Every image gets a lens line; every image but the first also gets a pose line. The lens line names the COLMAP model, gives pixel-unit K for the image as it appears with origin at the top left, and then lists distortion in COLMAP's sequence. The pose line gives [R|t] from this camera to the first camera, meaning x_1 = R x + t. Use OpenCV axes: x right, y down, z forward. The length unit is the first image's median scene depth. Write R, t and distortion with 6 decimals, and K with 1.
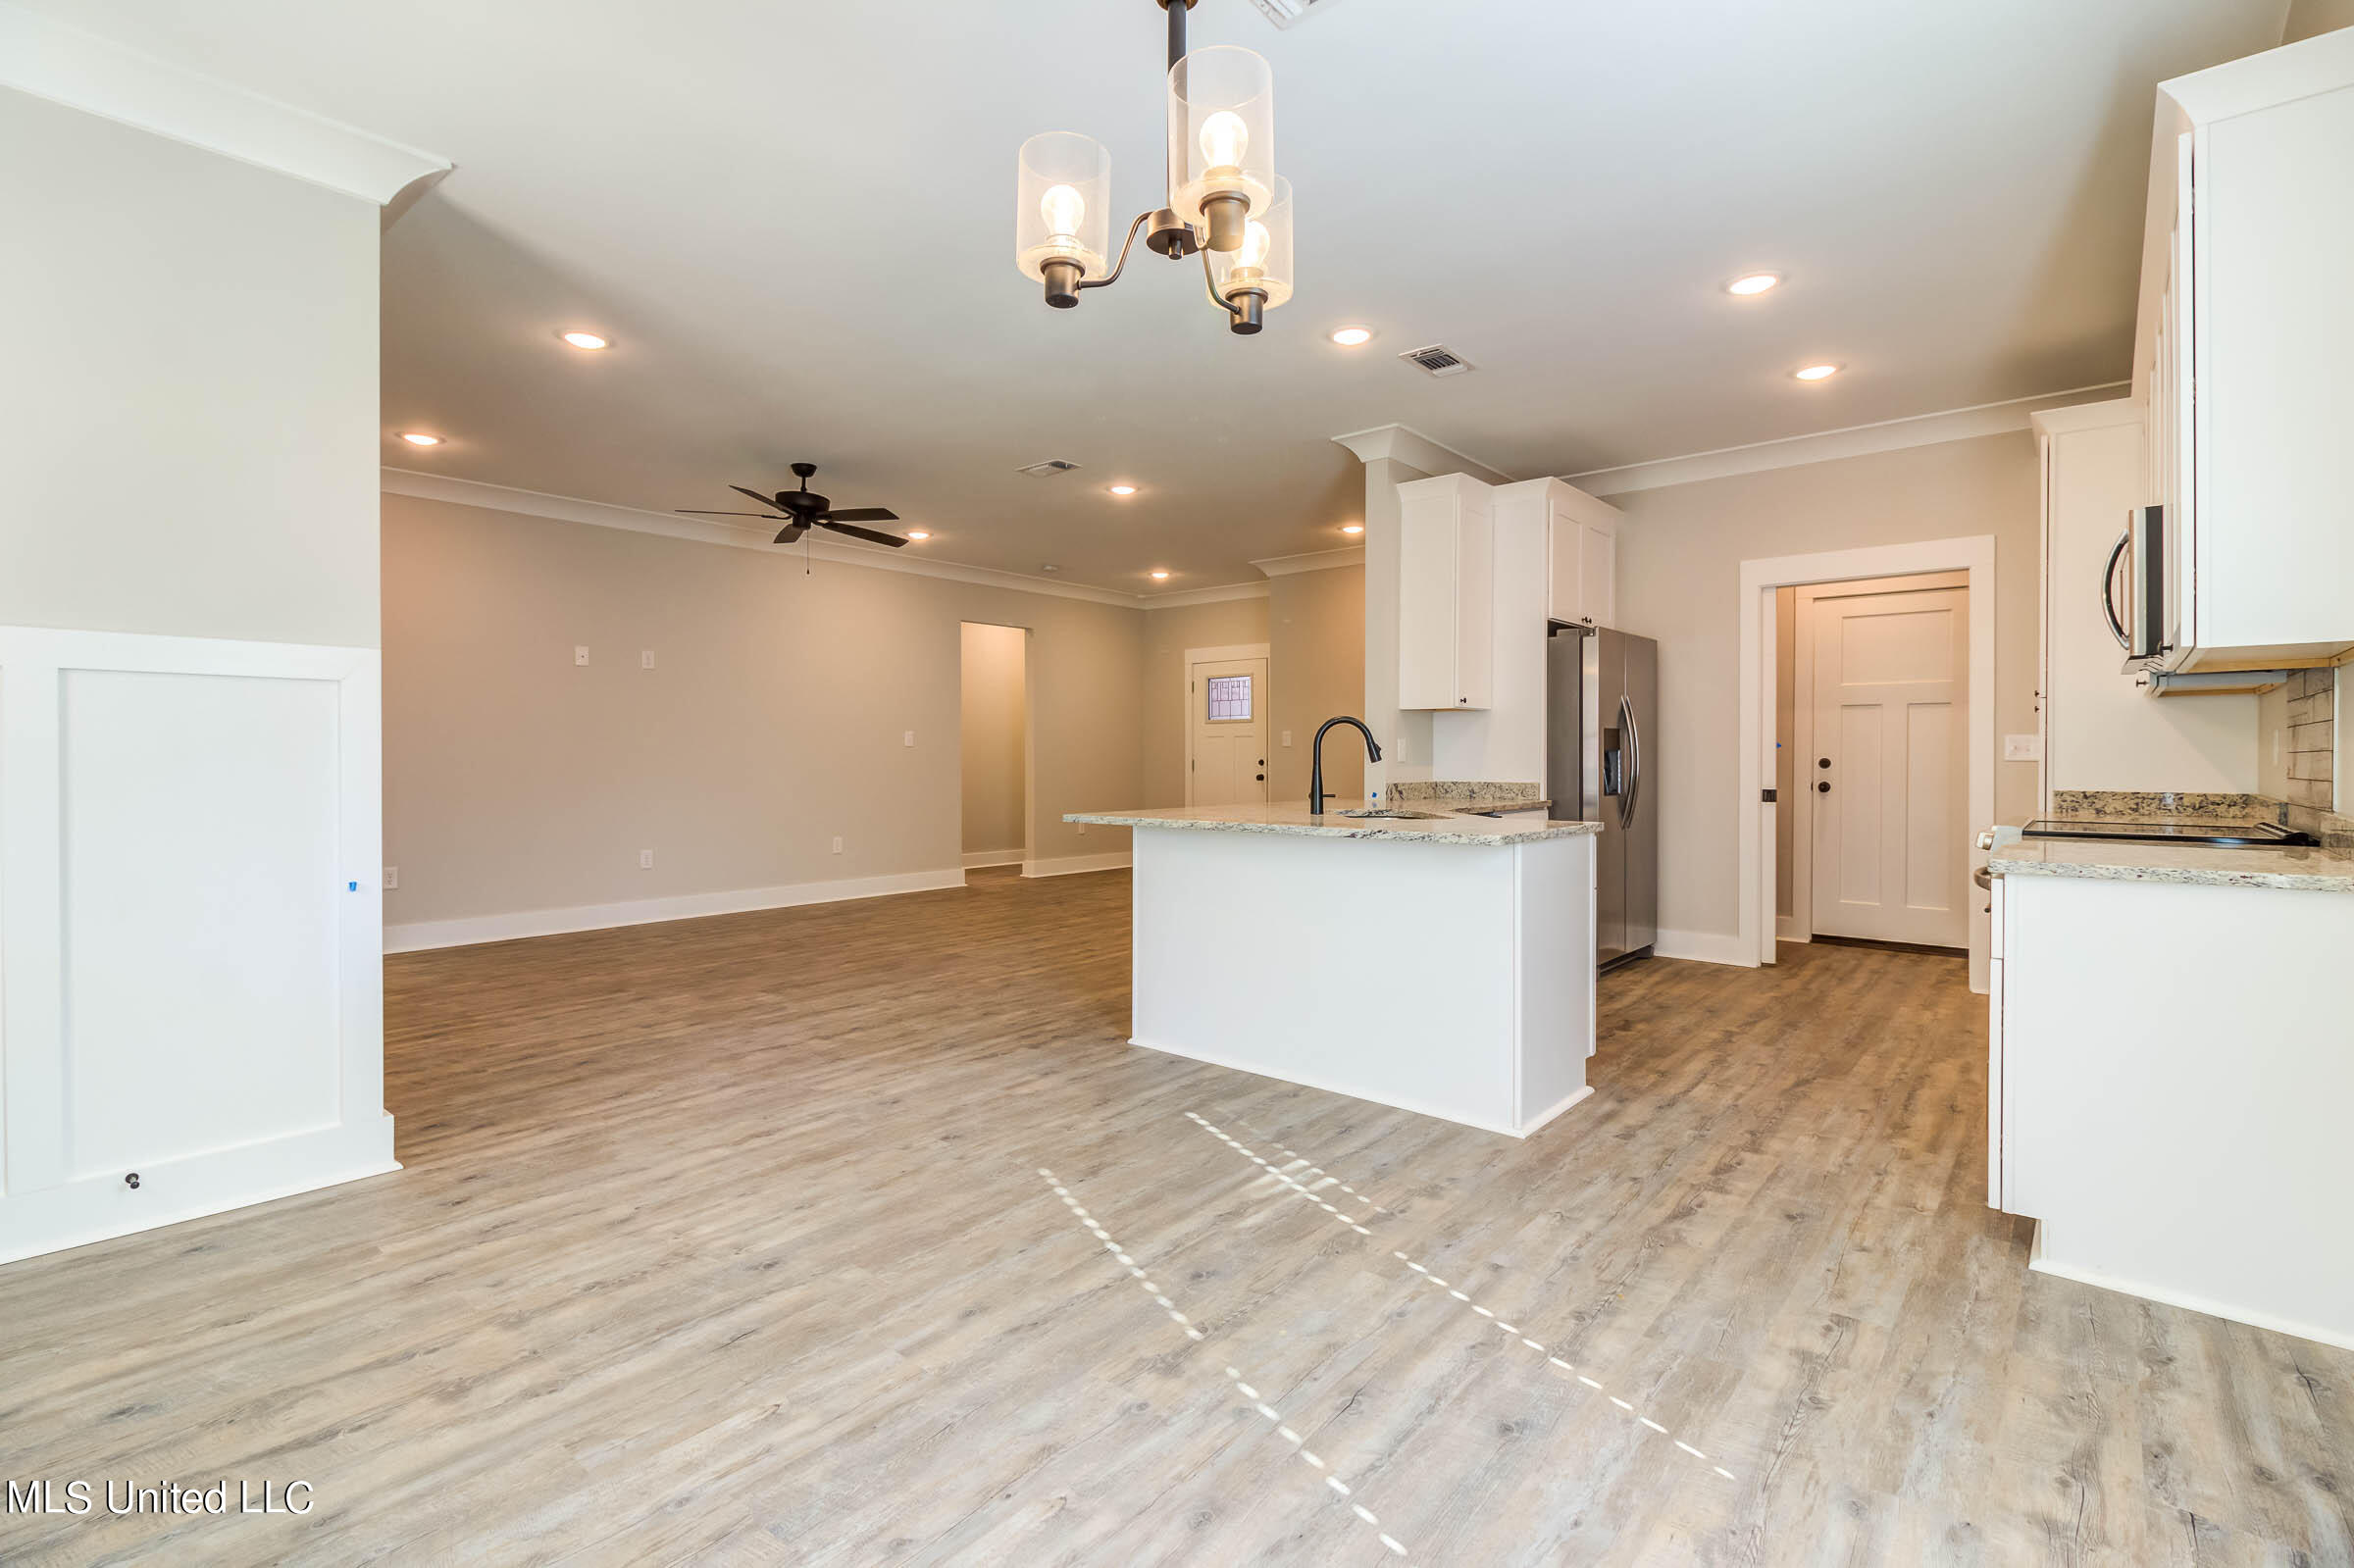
lens RADIAL K [[1083.3, 0, 1143.7], [0, 1083.3, 763.8], [0, 0, 1]] dist [0.019602, -0.013583]
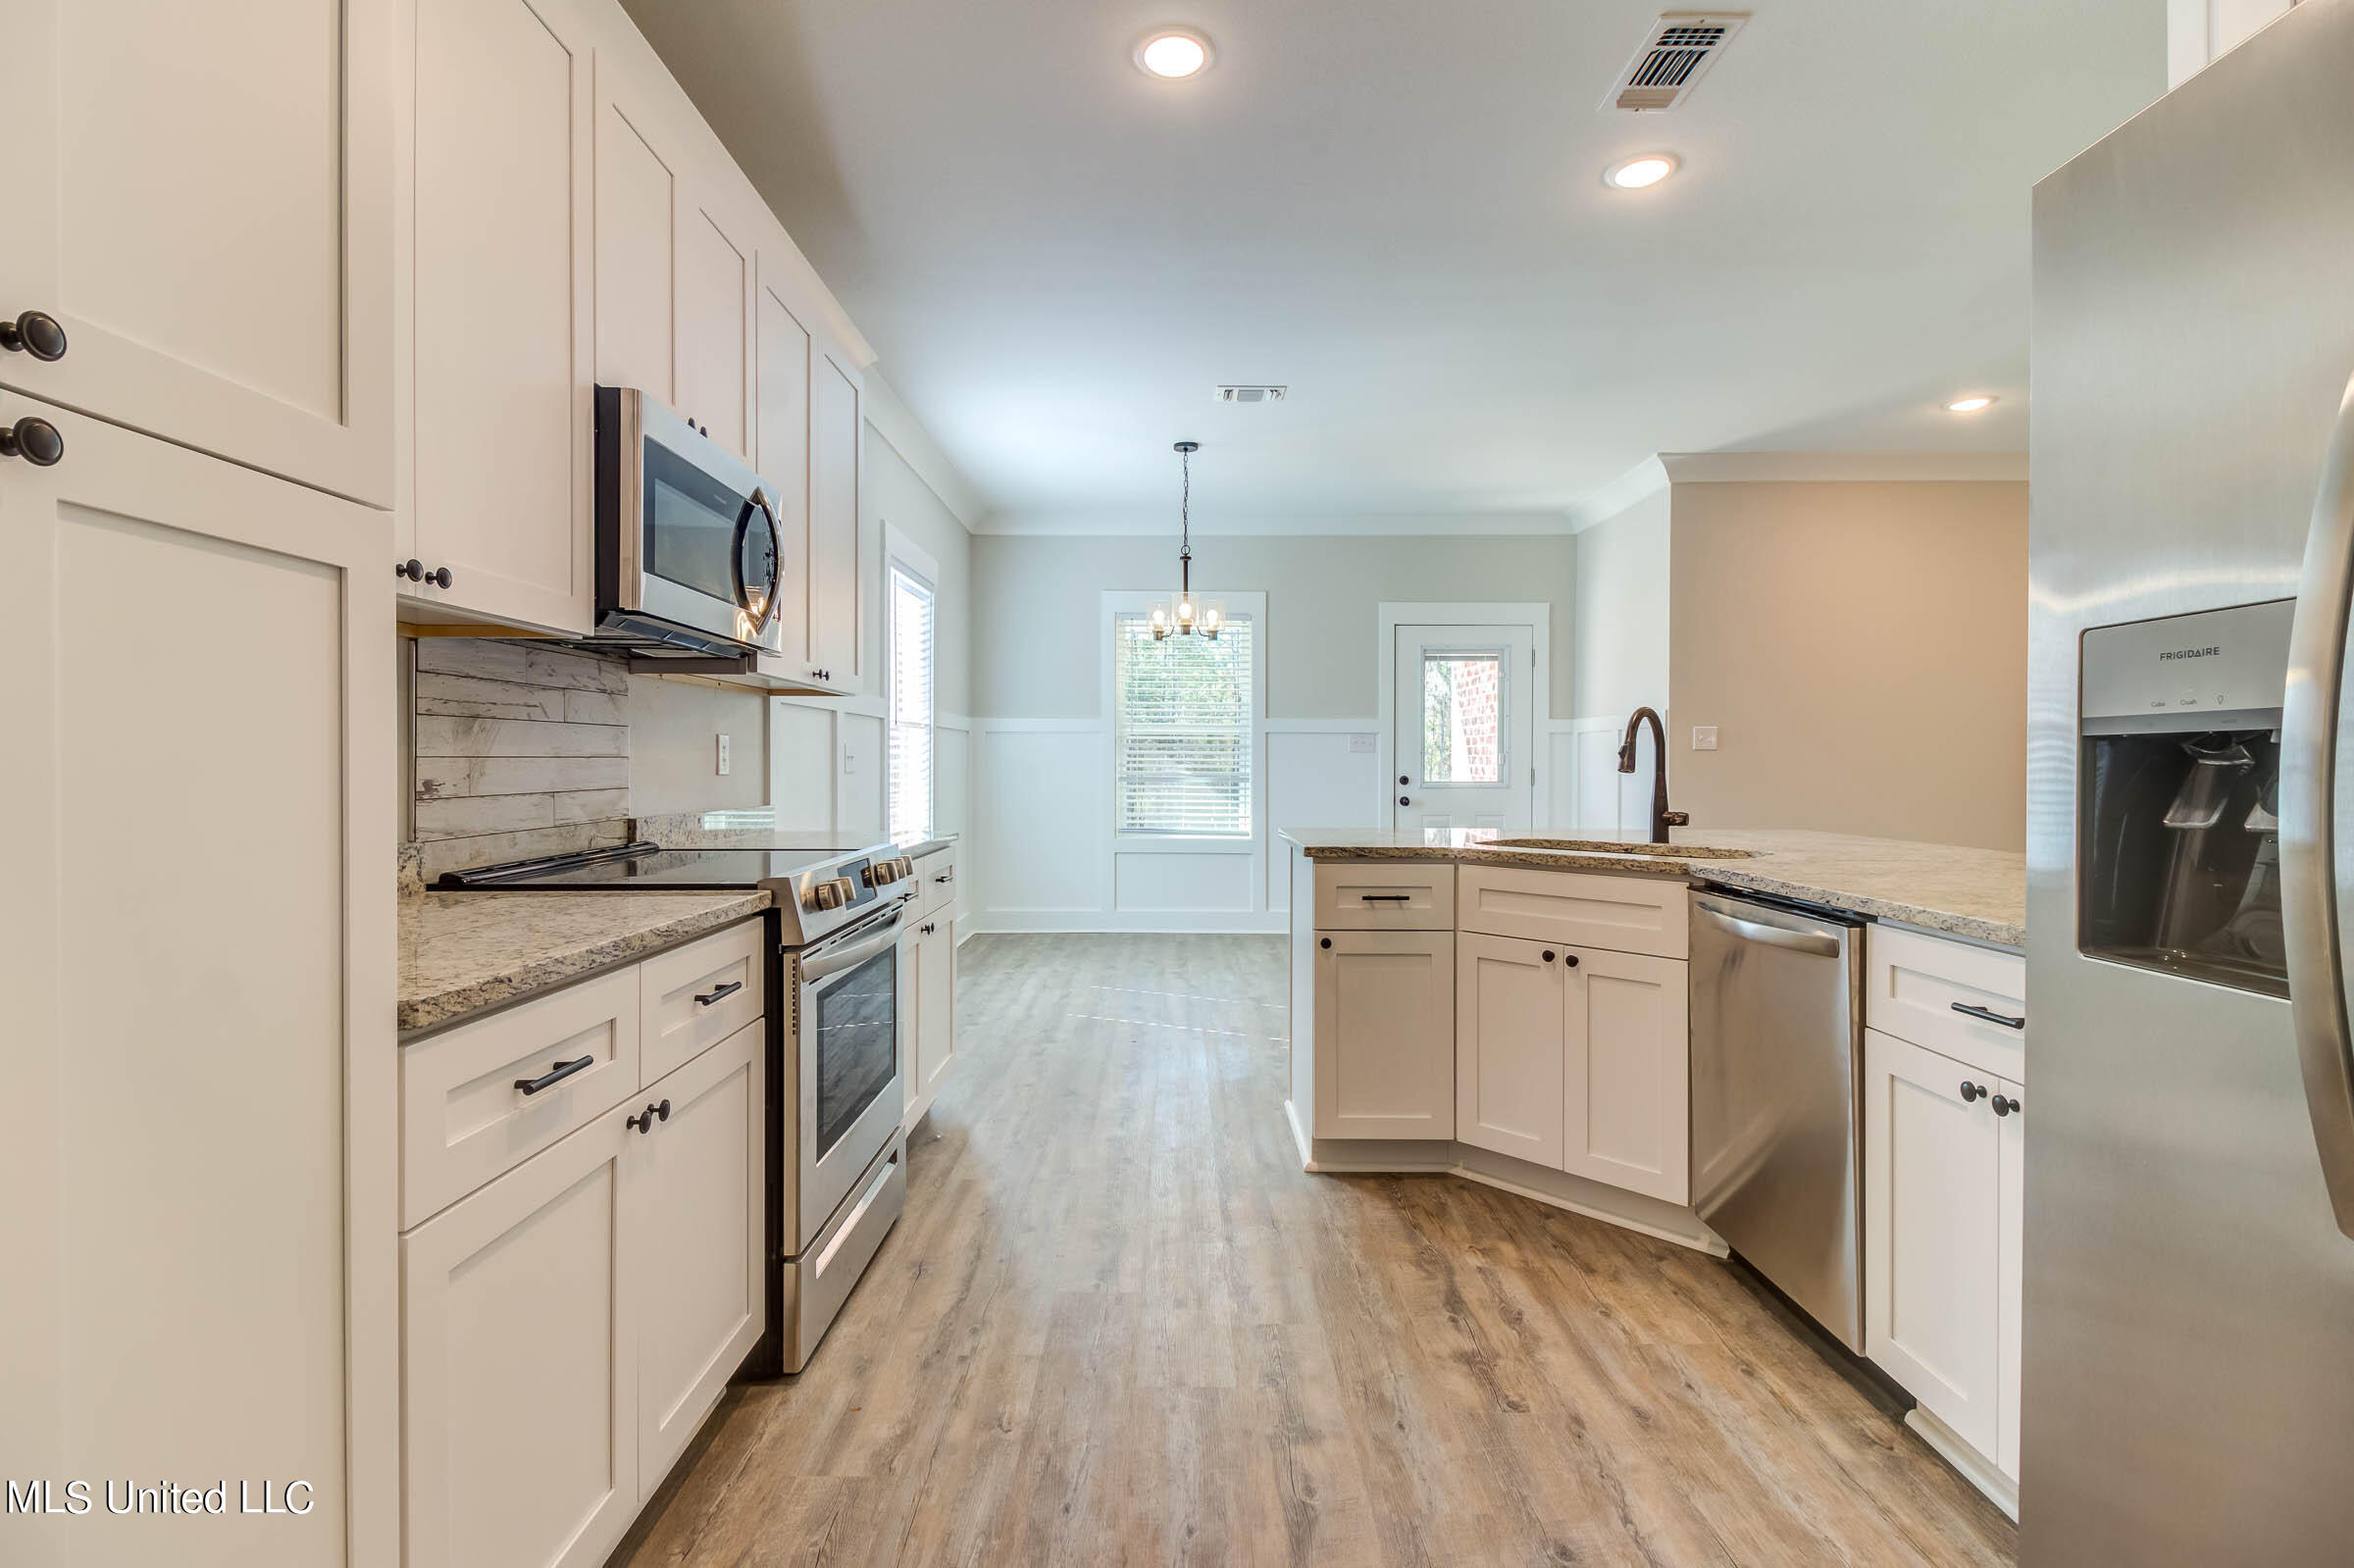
lens RADIAL K [[1083.3, 0, 1178.9], [0, 1083.3, 775.6], [0, 0, 1]] dist [0.019602, -0.013583]
pose [[-0.749083, 0.005915, -0.662449, 1.254848], [-0.007313, 0.999825, 0.017196, -0.013666], [0.662435, 0.017726, -0.748909, 1.888566]]
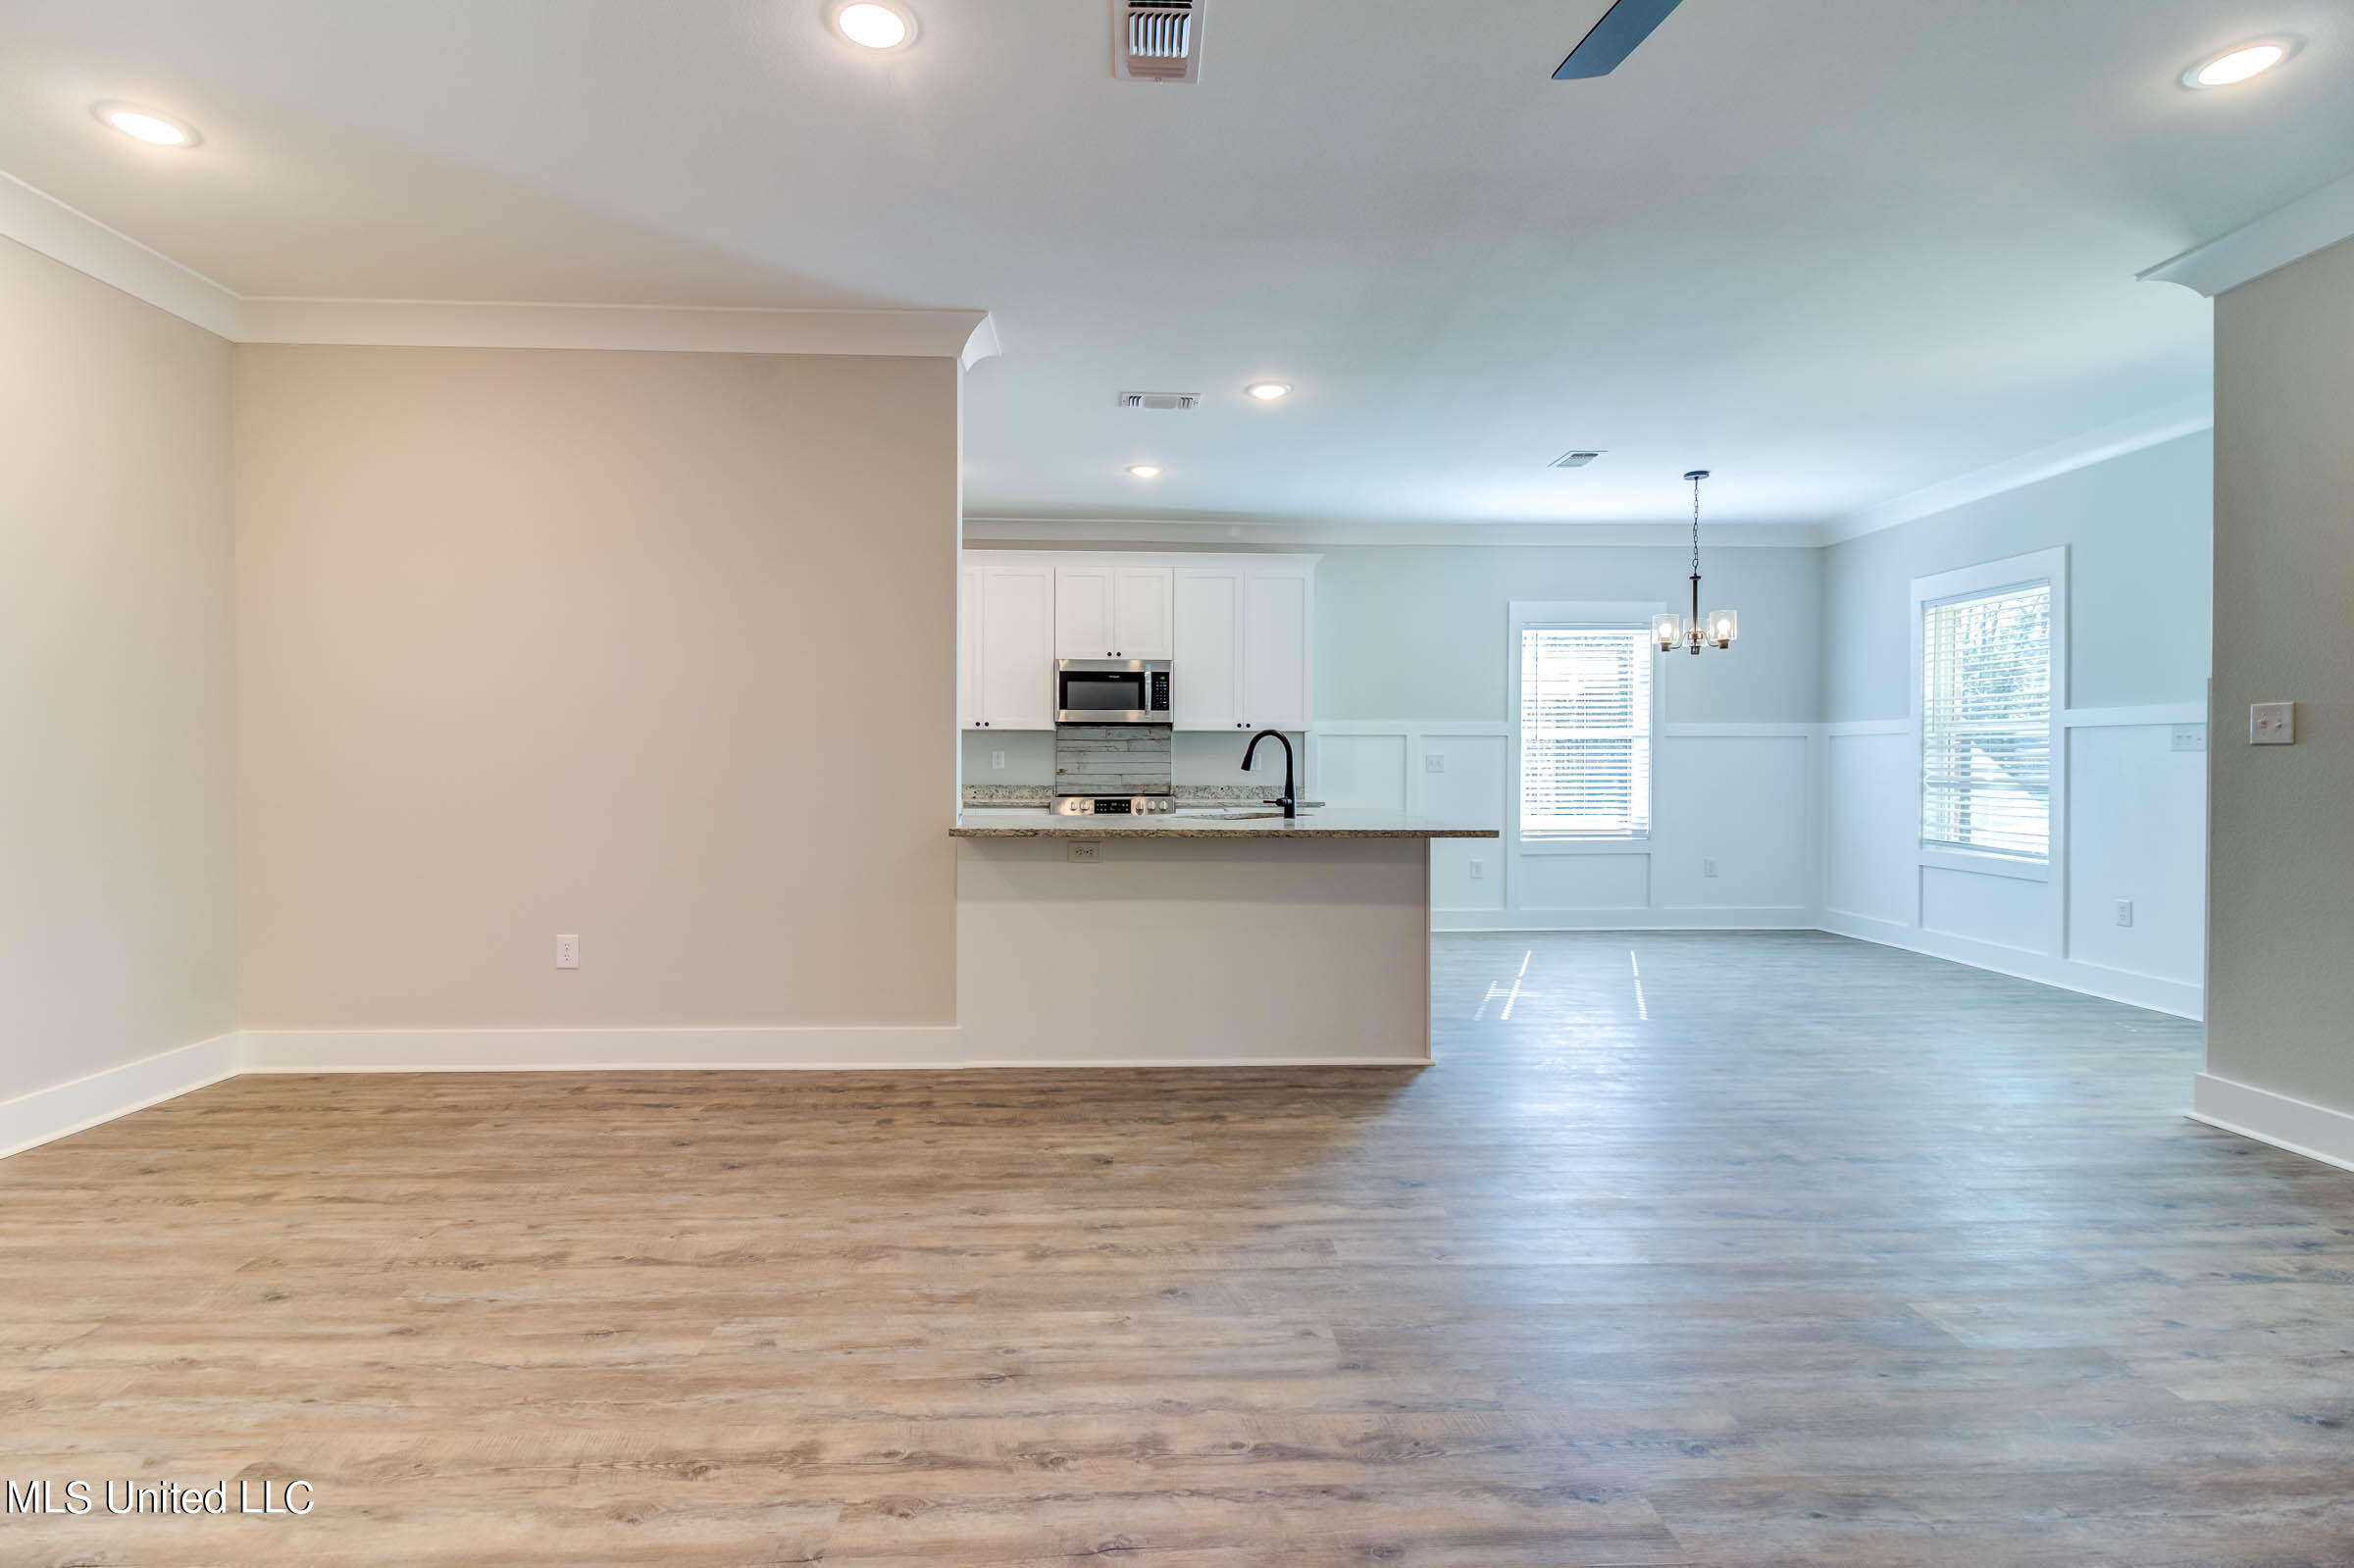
lens RADIAL K [[1083.3, 0, 1159.7], [0, 1083.3, 773.7], [0, 0, 1]] dist [0.019602, -0.013583]
pose [[-0.688302, -0.008950, 0.725369, -0.771644], [0.002142, 0.999894, 0.014371, -0.020558], [-0.725421, 0.011445, -0.688210, 2.616662]]
